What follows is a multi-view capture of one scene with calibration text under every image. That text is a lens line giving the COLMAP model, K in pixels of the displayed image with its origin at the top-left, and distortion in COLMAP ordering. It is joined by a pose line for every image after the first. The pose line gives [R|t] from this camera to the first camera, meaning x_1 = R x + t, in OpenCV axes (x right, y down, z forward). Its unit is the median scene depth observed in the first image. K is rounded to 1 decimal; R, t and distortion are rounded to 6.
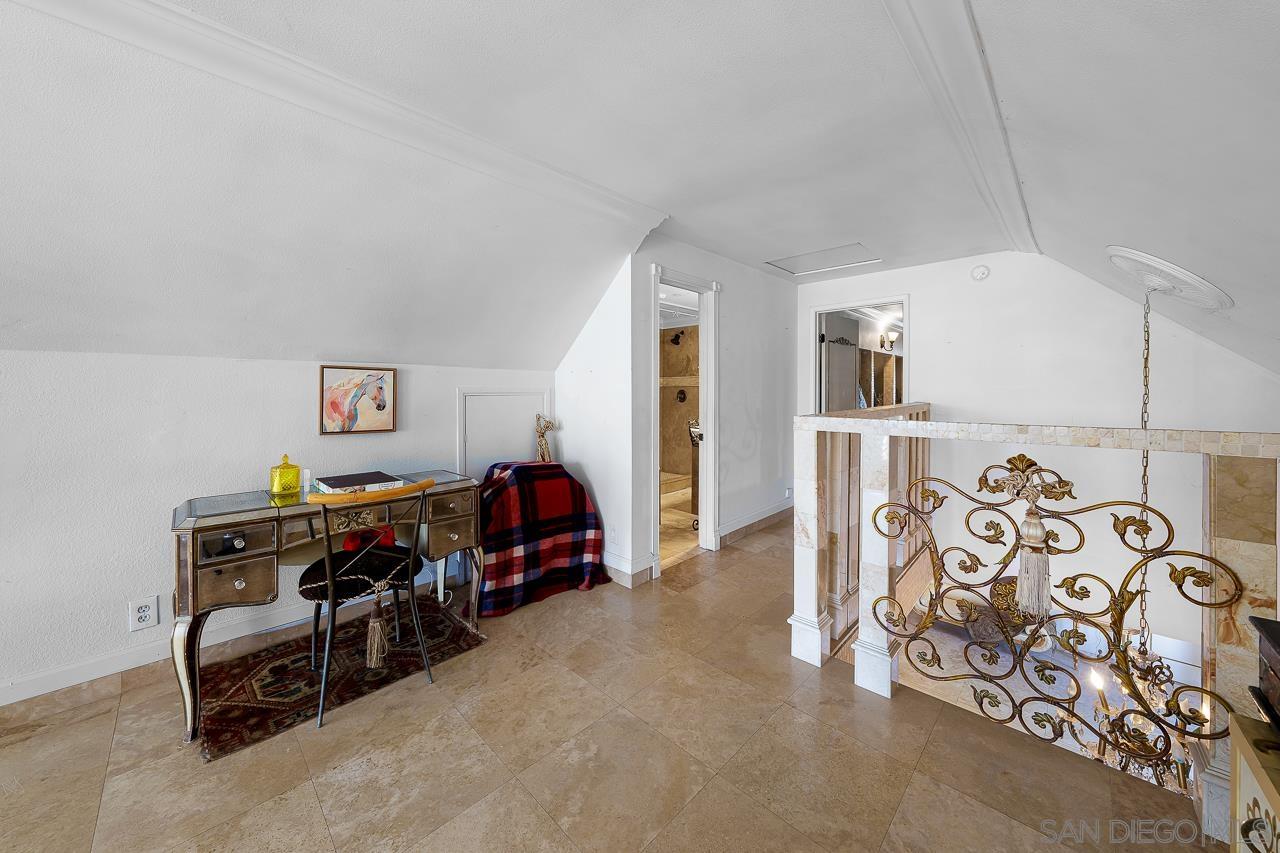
lens RADIAL K [[450.5, 0, 643.9], [0, 450.5, 396.4], [0, 0, 1]] dist [-0.006666, 0.001884]
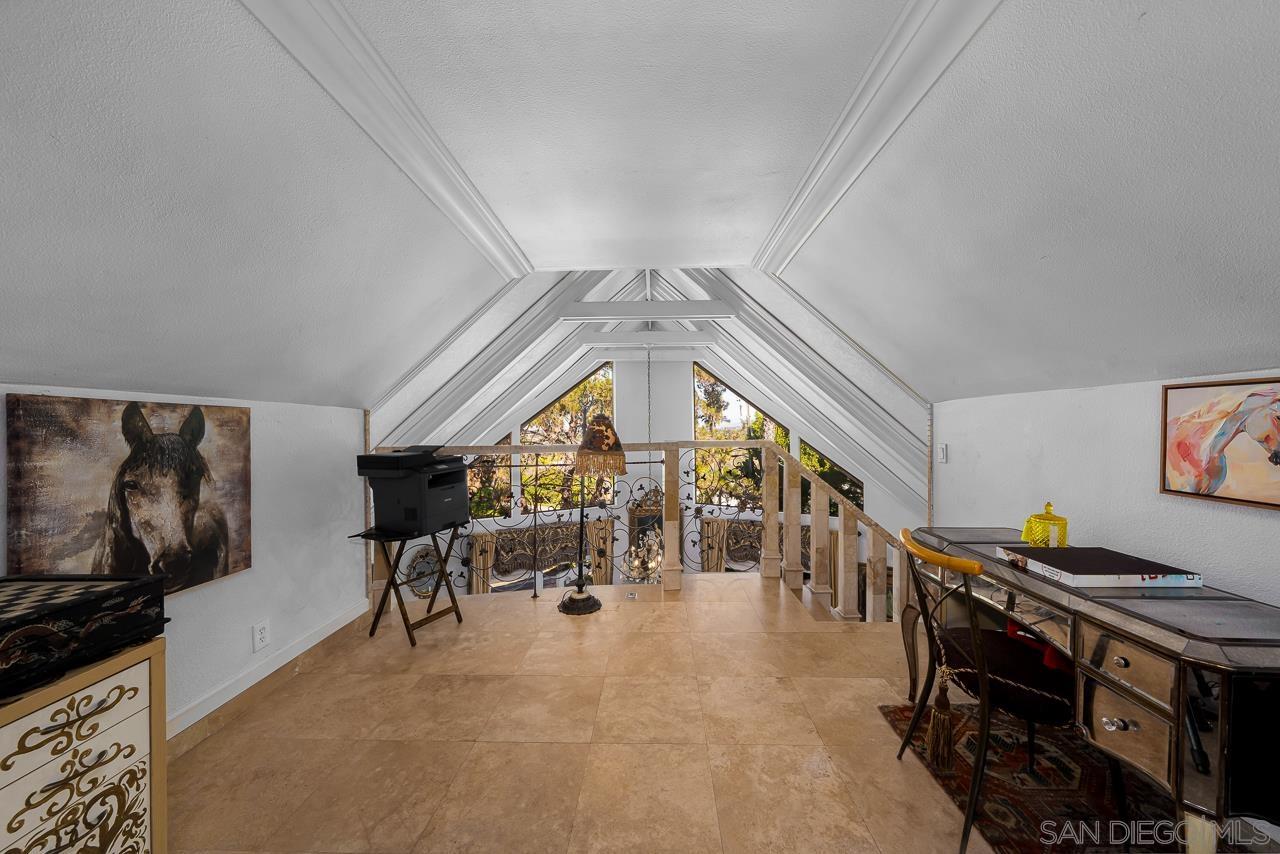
lens RADIAL K [[450.5, 0, 645.3], [0, 450.5, 430.1], [0, 0, 1]] dist [-0.006666, 0.001884]
pose [[-0.725291, 0.009168, -0.688381, 0.380439], [0.001548, 0.999931, 0.011686, -0.019542], [0.688440, 0.007410, -0.725255, 1.330747]]
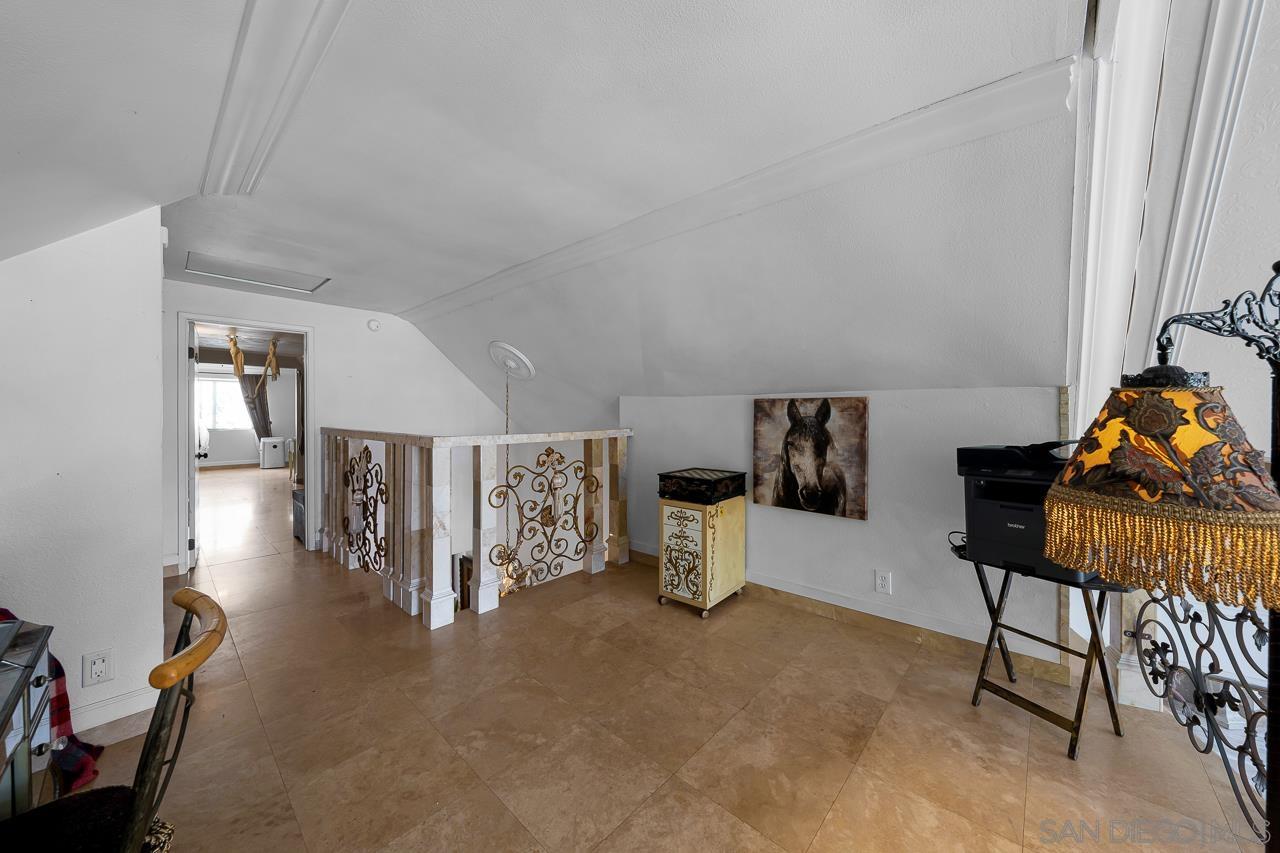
lens RADIAL K [[450.5, 0, 646.8], [0, 450.5, 419.6], [0, 0, 1]] dist [-0.006666, 0.001884]
pose [[-0.035537, -0.010532, 0.999313, -1.171493], [0.011976, 0.999868, 0.010964, -0.014949], [-0.999297, 0.012357, -0.035406, 0.555814]]
